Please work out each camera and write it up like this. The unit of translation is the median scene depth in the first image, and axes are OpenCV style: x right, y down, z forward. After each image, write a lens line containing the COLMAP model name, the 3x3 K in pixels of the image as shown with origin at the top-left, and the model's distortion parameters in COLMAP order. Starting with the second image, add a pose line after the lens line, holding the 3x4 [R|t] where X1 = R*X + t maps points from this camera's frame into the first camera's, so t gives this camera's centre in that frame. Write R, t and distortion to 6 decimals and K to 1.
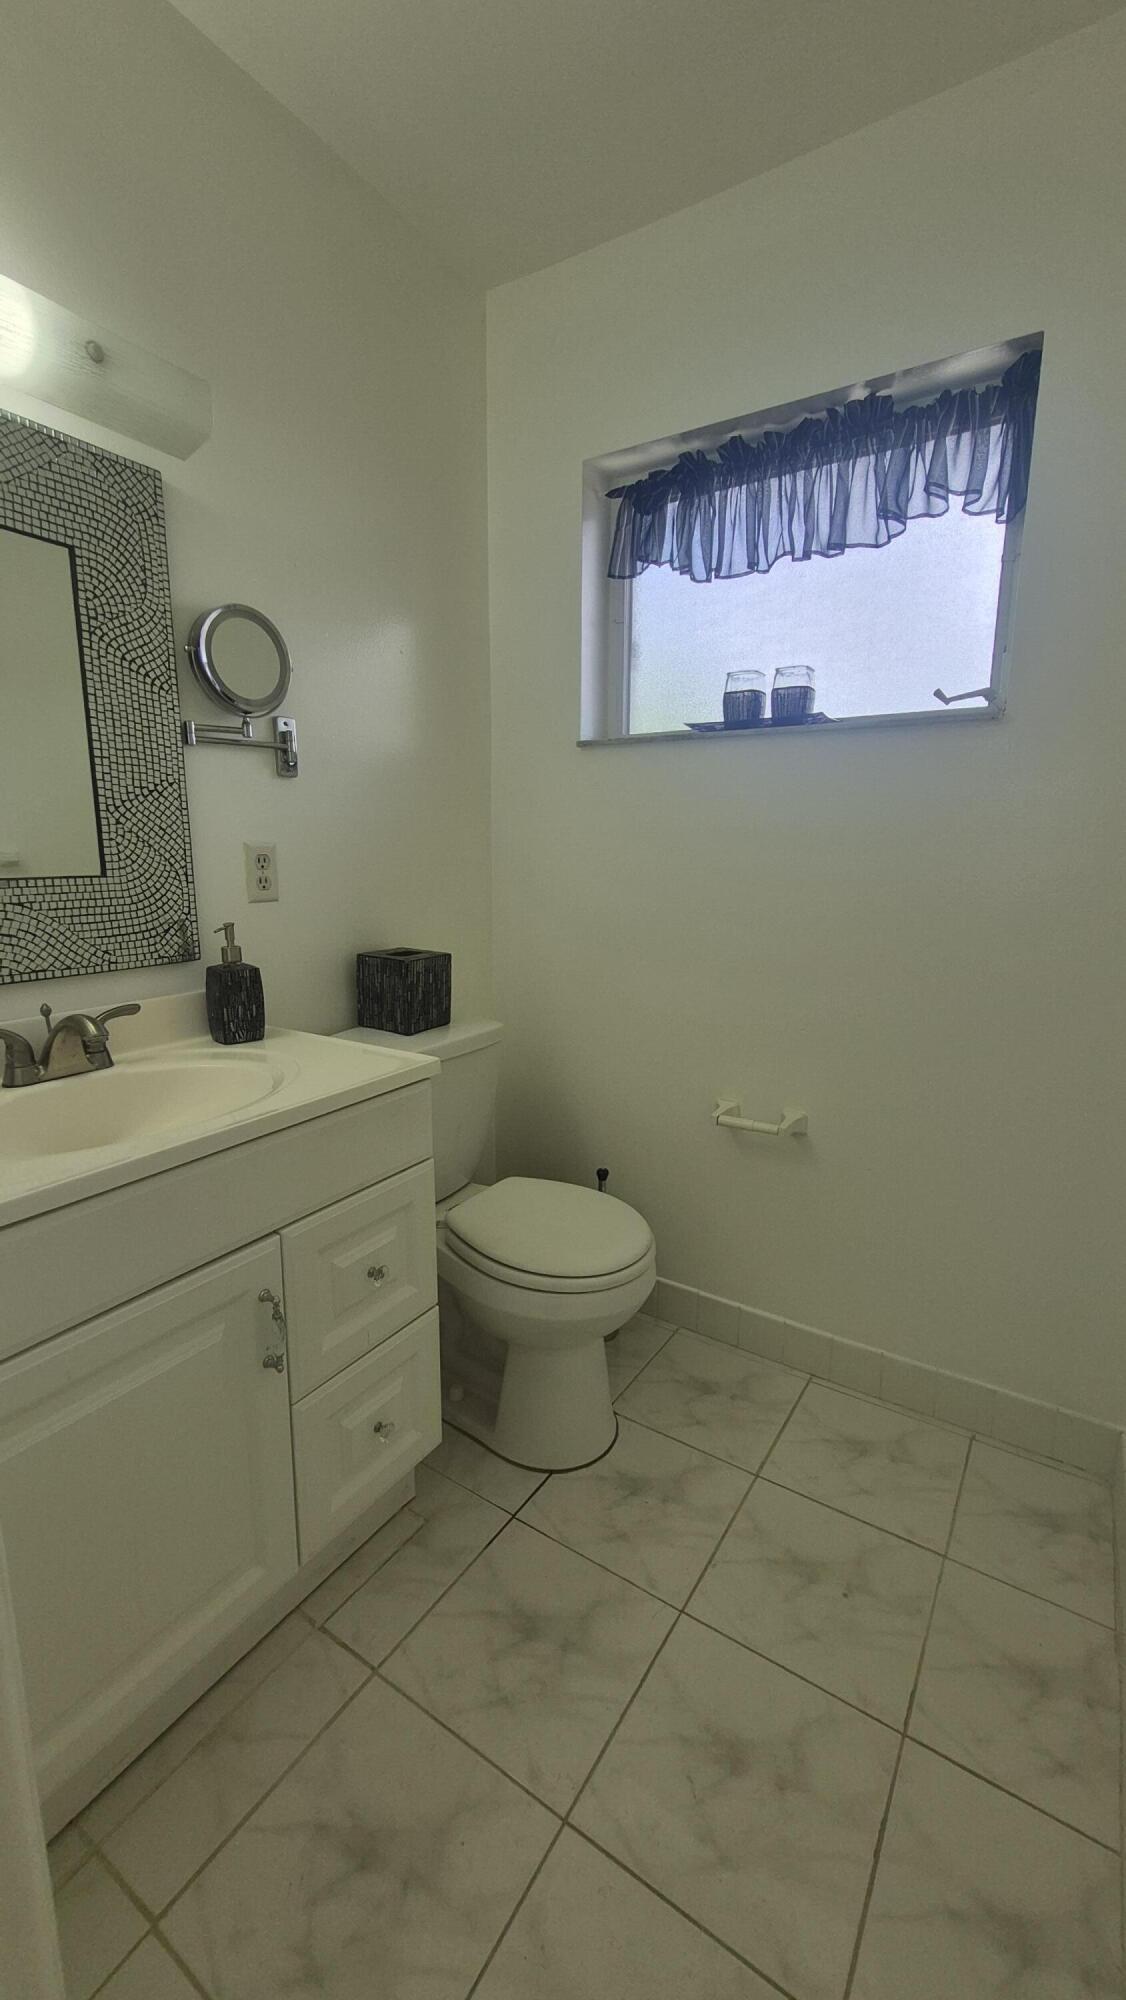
lens RADIAL K [[787.8, 0, 574.6], [0, 787.8, 987.0], [0, 0, 1]] dist [0.006916, -0.002209]
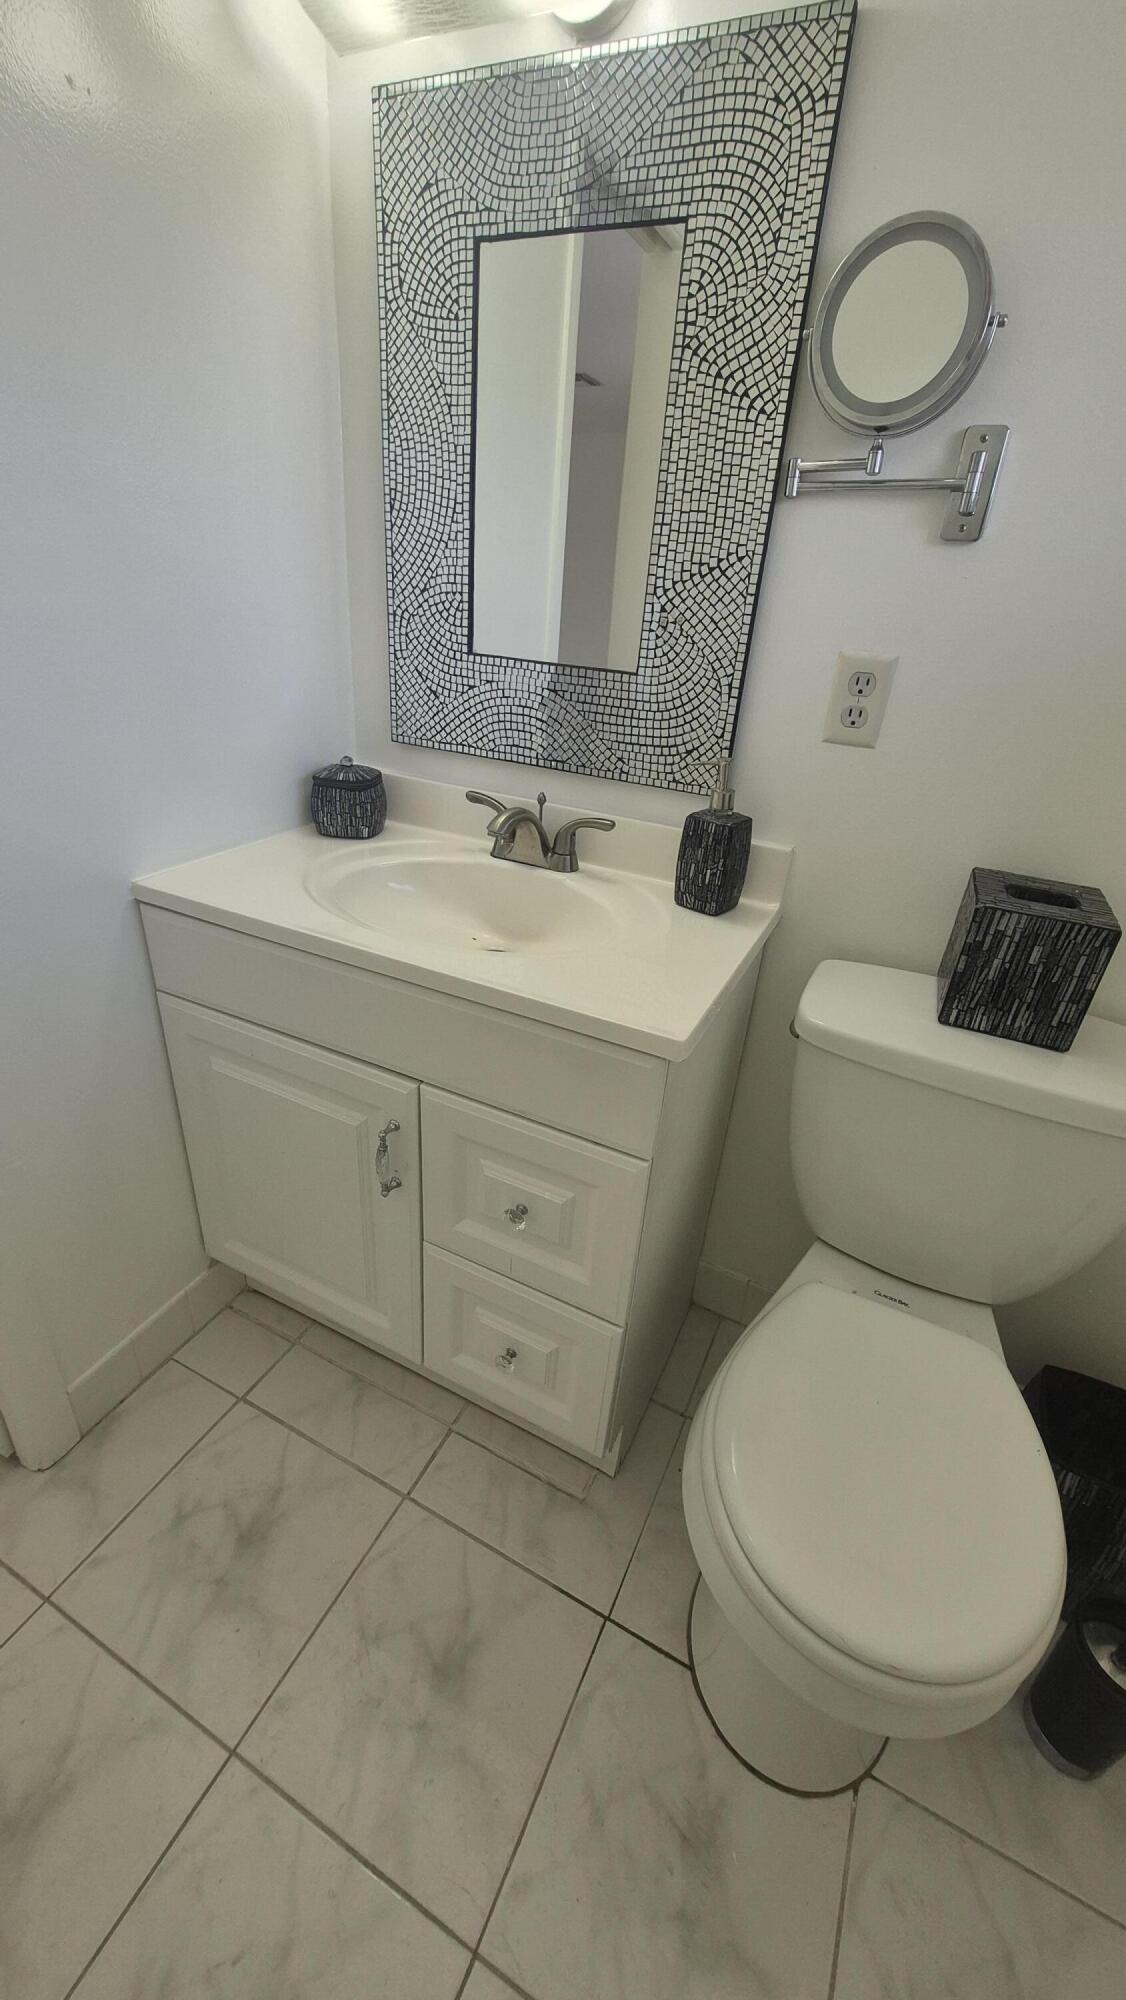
lens RADIAL K [[787.8, 0, 568.5], [0, 787.8, 991.3], [0, 0, 1]] dist [0.006916, -0.002209]
pose [[0.121509, 0.457493, -0.880872, 0.338146], [-0.245593, 0.873711, 0.419896, -0.177233], [0.961727, 0.165315, 0.218521, 0.767927]]
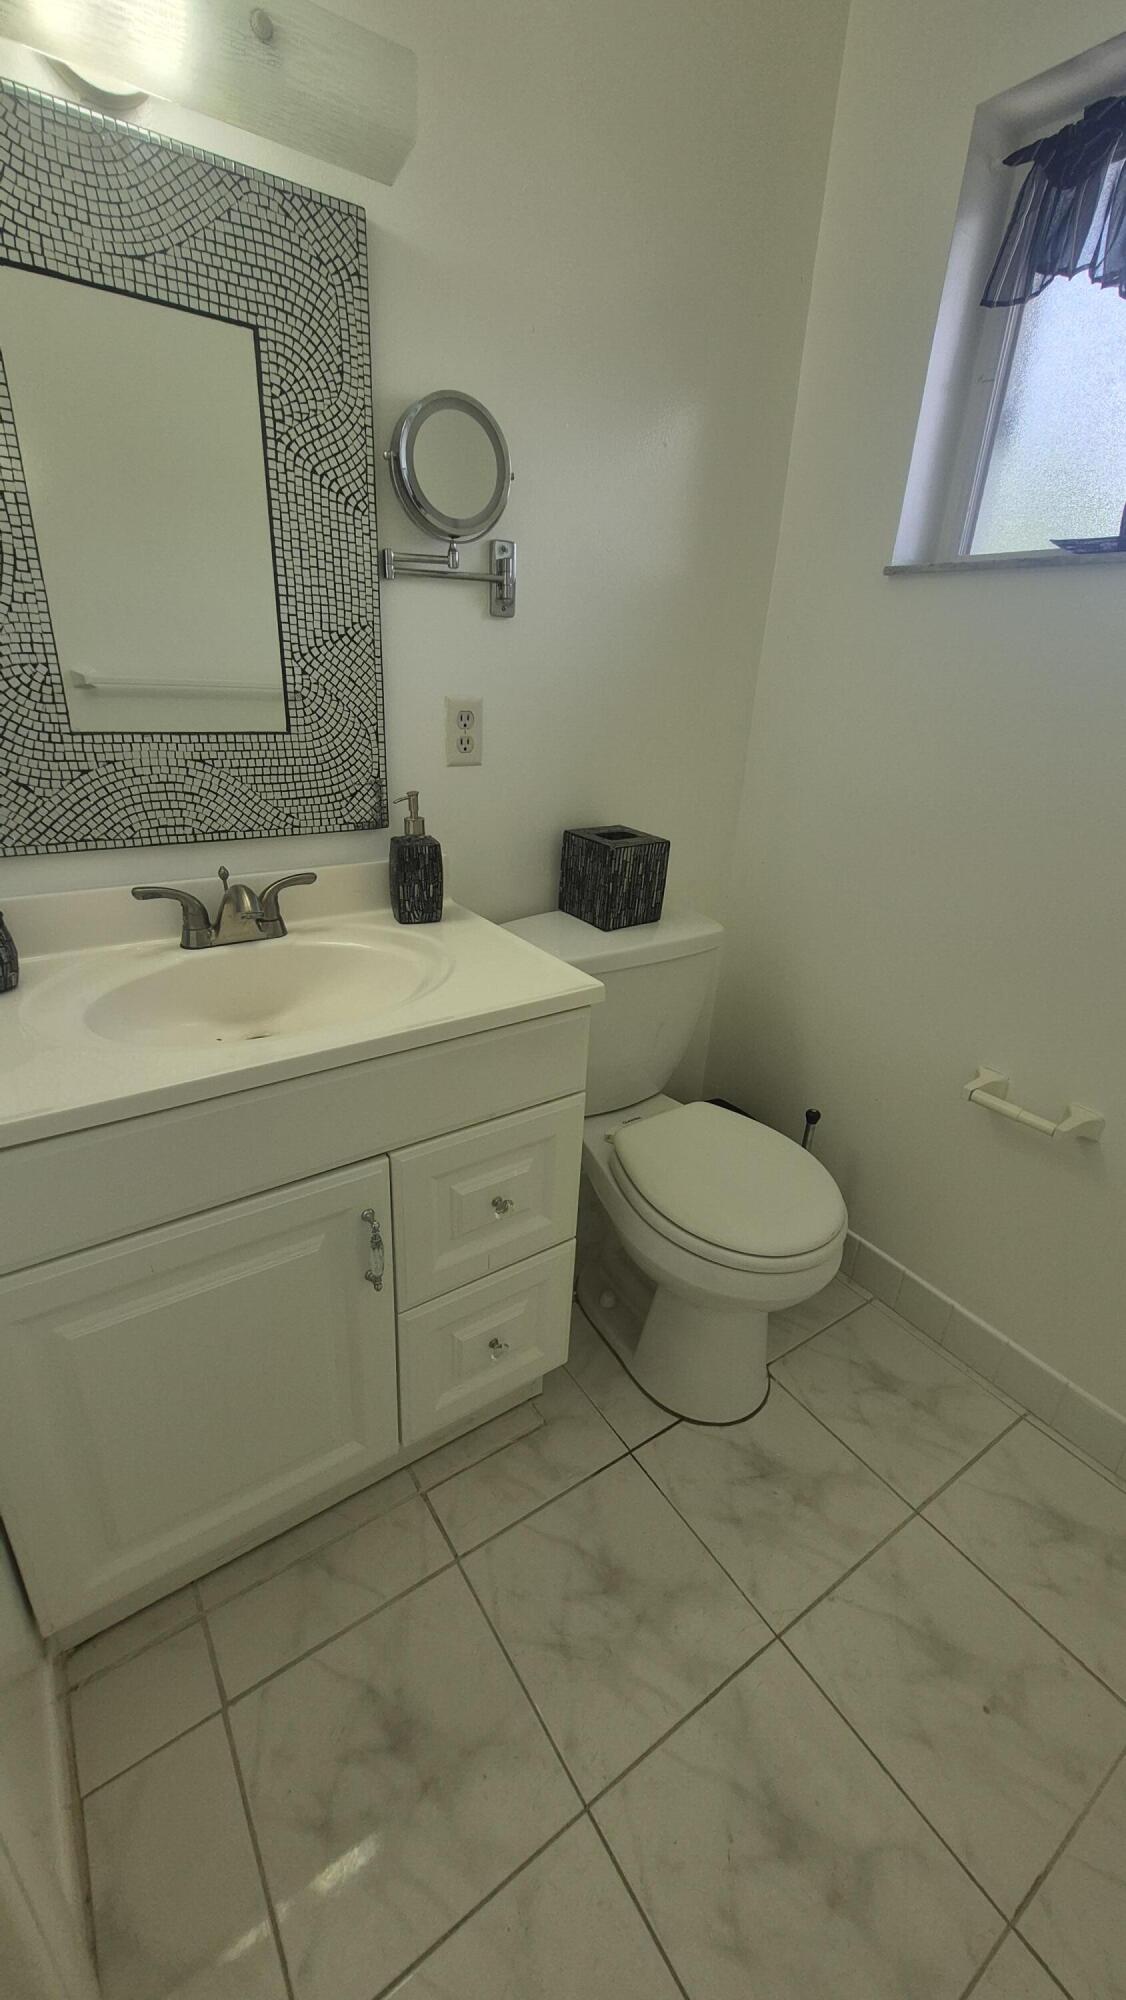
lens RADIAL K [[787.8, 0, 564.7], [0, 787.8, 989.9], [0, 0, 1]] dist [0.006916, -0.002209]
pose [[0.921595, 0.186107, -0.340628, 0.078881], [-0.112317, 0.967879, 0.224933, -0.089839], [0.371549, -0.169039, 0.912895, 0.210457]]
